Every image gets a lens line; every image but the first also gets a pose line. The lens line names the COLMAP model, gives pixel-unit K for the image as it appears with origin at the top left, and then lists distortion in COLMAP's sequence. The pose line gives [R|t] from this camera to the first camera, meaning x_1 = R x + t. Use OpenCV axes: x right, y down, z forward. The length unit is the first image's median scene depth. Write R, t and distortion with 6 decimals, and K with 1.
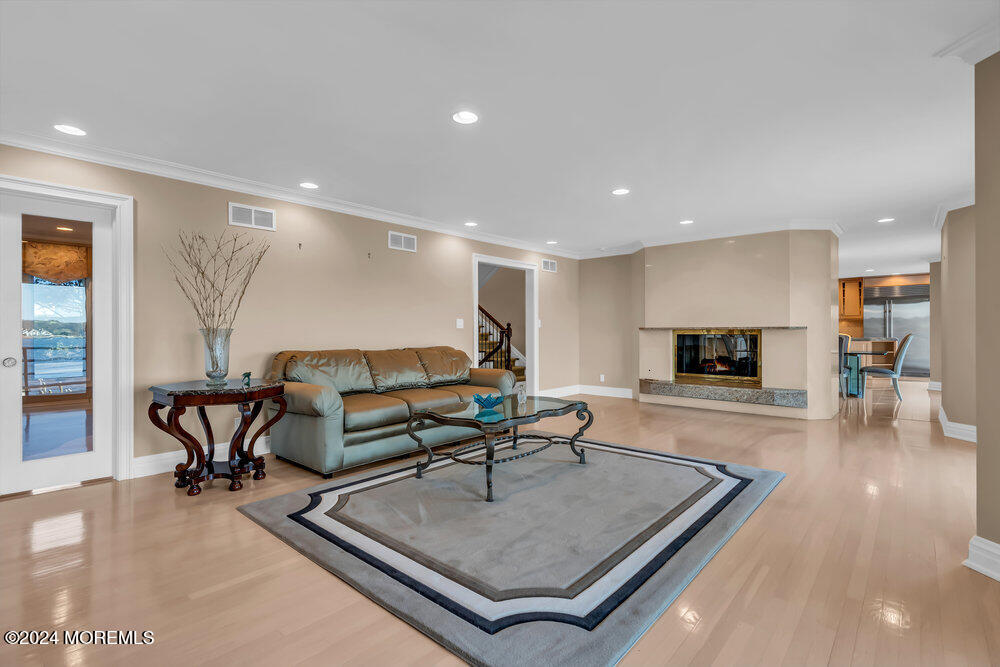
lens RADIAL K [[440.1, 0, 500.0], [0, 440.1, 333.5], [0, 0, 1]] dist [-0.002919, -0.000315]
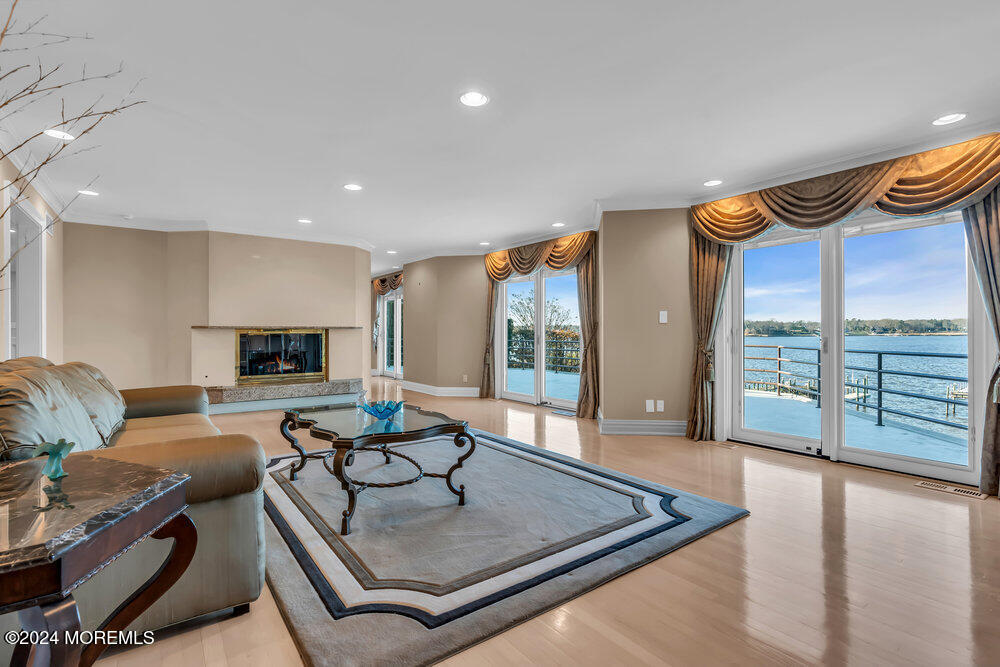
lens RADIAL K [[490.6, 0, 445.2], [0, 490.6, 333.2], [0, 0, 1]] dist [-0.001573, -0.000101]
pose [[0.270094, -0.001936, 0.962832, -0.533383], [0.002629, 0.999996, 0.001273, 0.001034], [-0.962830, 0.002187, 0.270098, 0.370468]]
